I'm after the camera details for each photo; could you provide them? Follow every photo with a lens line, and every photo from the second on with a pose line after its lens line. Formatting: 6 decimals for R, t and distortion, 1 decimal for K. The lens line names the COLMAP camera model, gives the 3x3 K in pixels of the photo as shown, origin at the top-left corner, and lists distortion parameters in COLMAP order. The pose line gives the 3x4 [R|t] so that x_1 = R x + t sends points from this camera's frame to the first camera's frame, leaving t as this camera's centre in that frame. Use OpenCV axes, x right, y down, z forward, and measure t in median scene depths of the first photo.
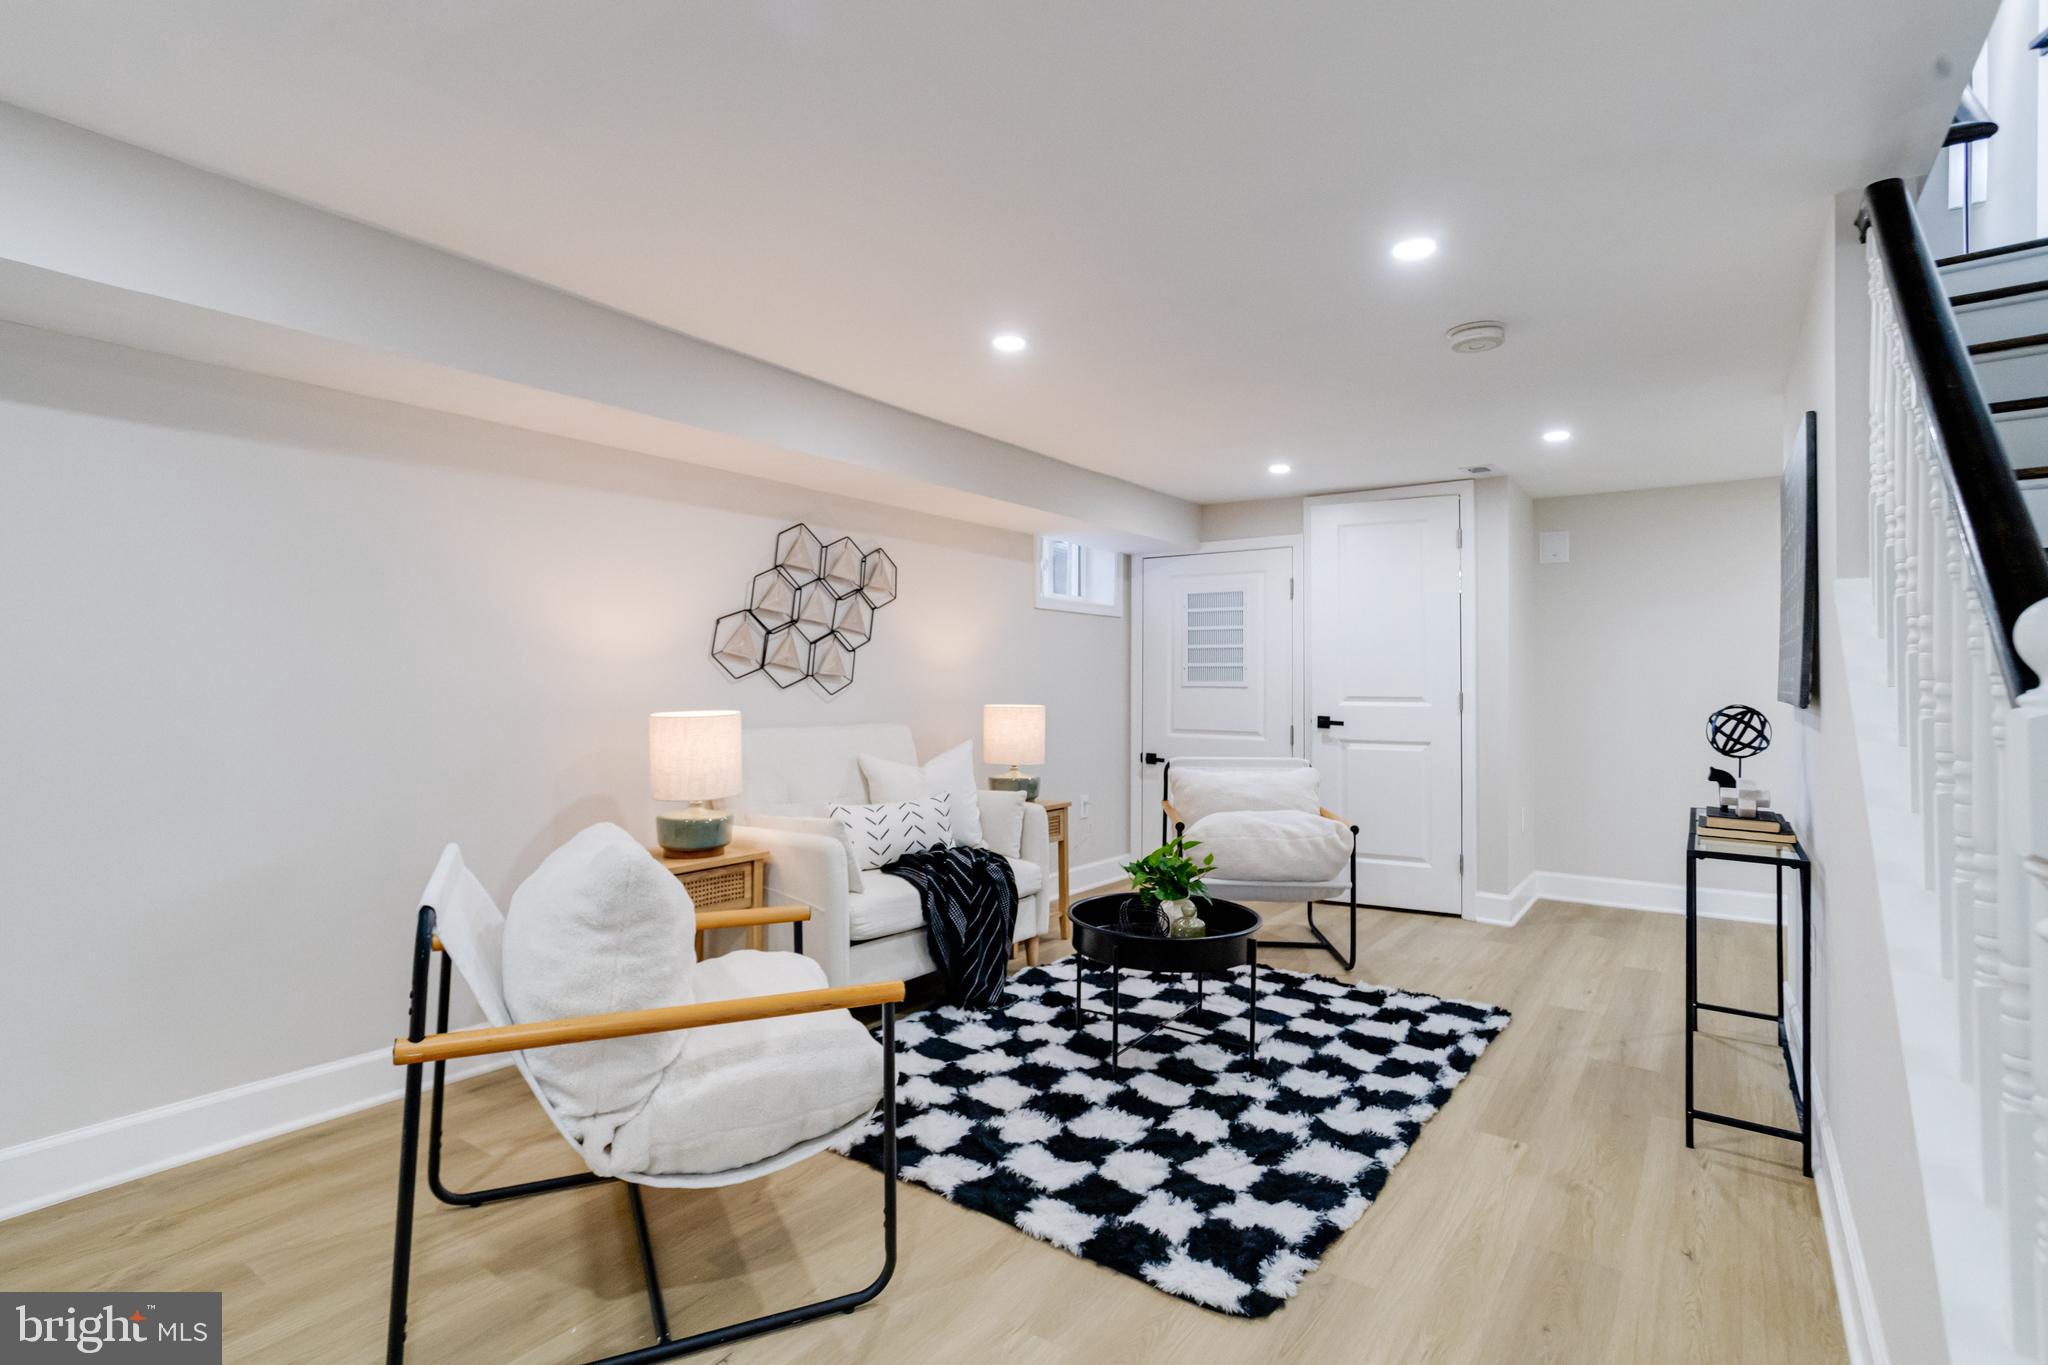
lens RADIAL K [[1012.4, 0, 1004.3], [0, 1012.4, 671.1], [0, 0, 1]] dist [-0.024990, 0.015969]
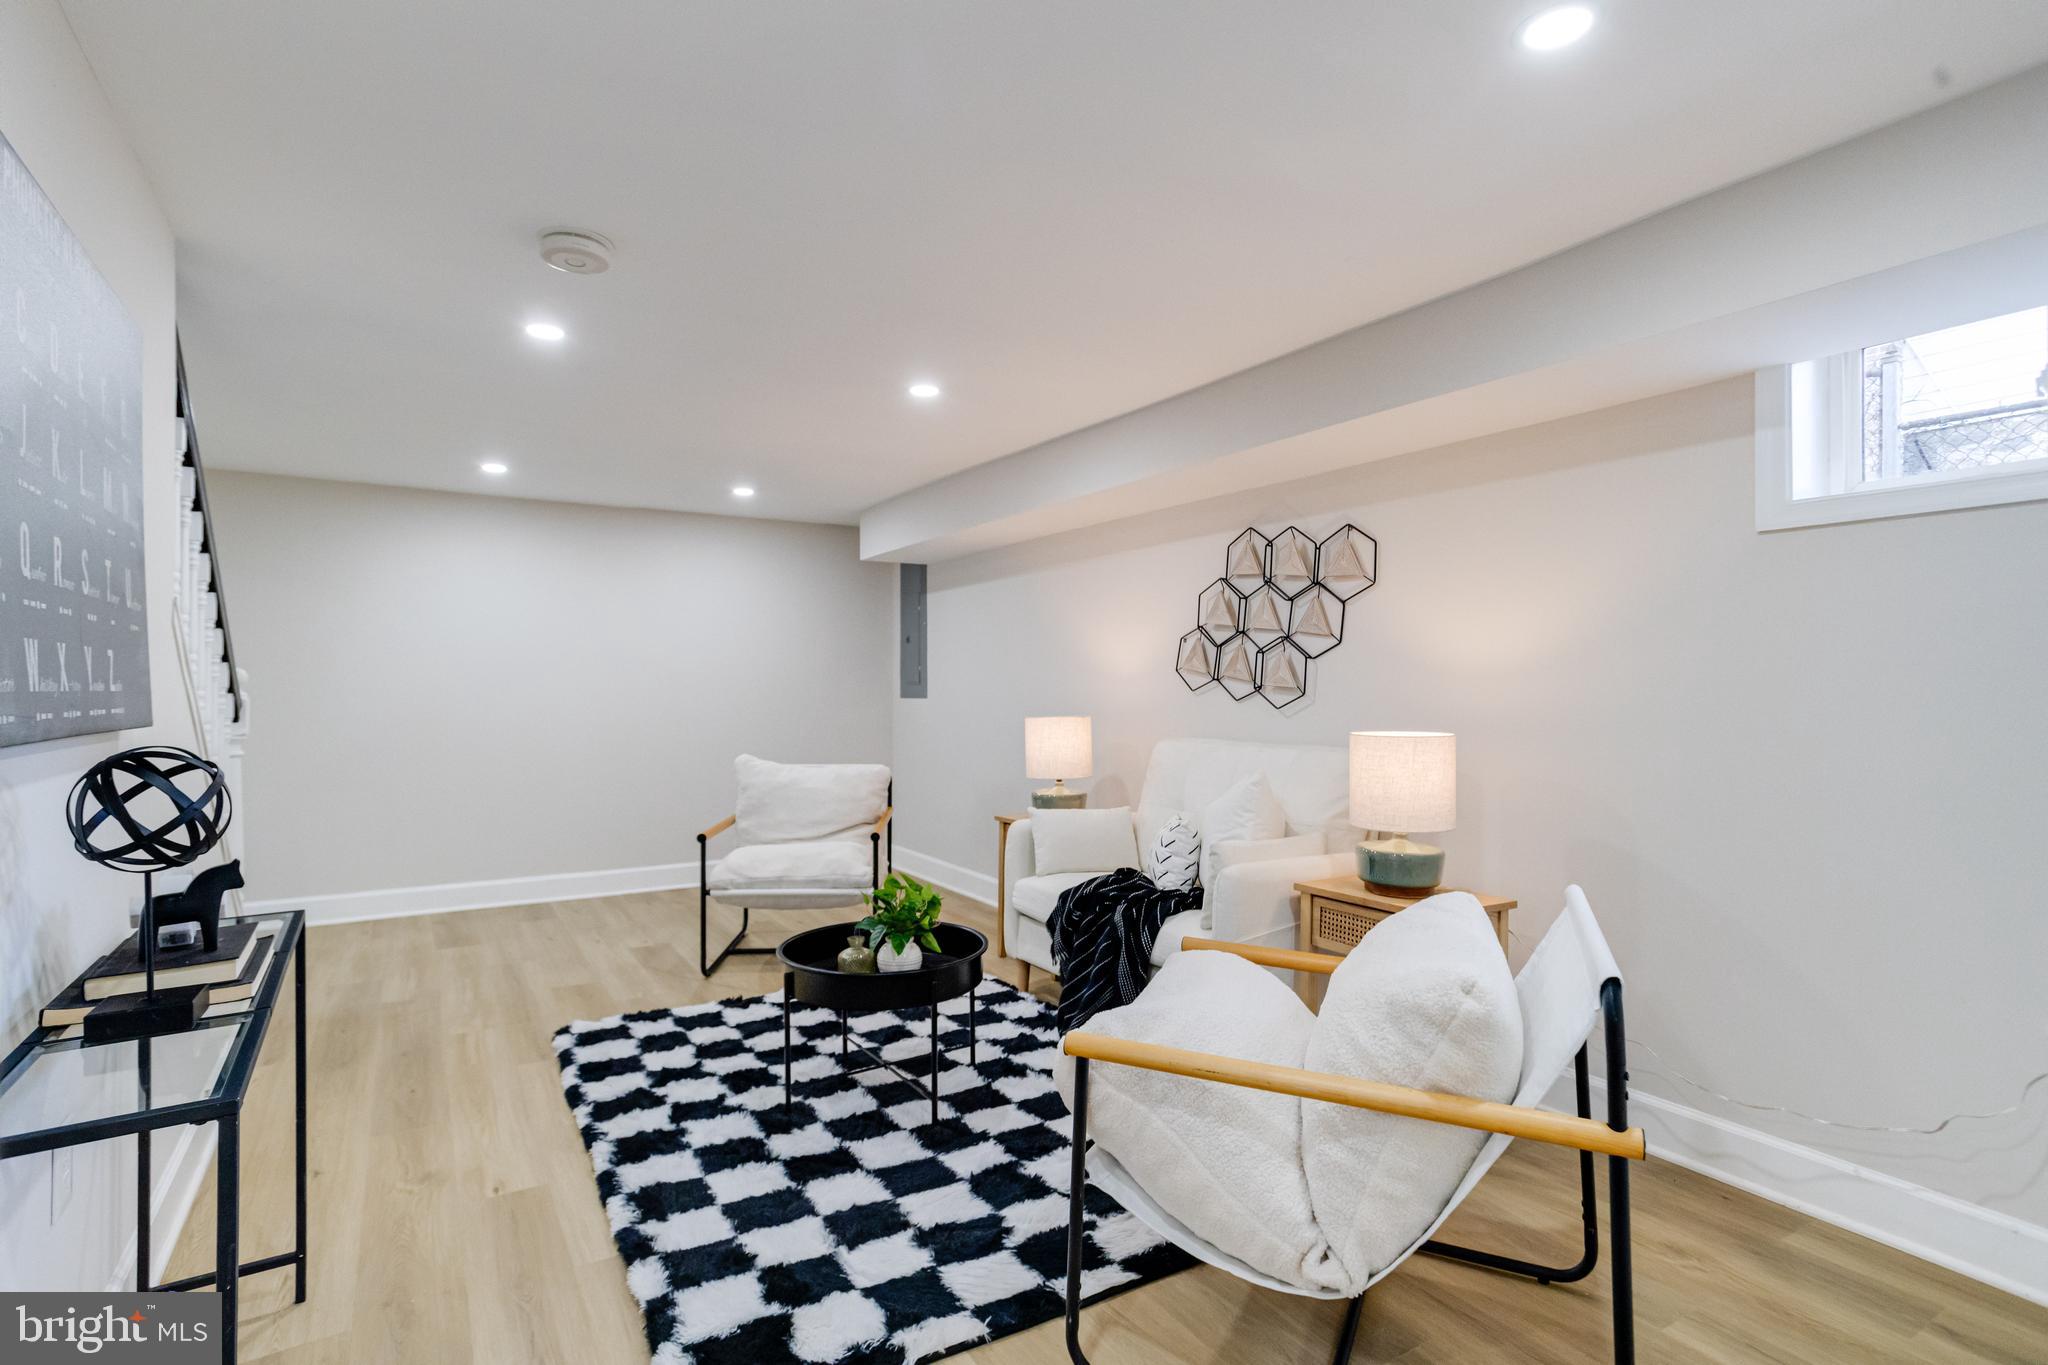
lens RADIAL K [[1012.4, 0, 1012.9], [0, 1012.4, 687.8], [0, 0, 1]] dist [-0.024990, 0.015969]
pose [[-0.394936, -0.008345, -0.918671, 0.832251], [0.007503, 0.999896, -0.012308, 0.016244], [0.918678, -0.011754, -0.394833, 1.278943]]
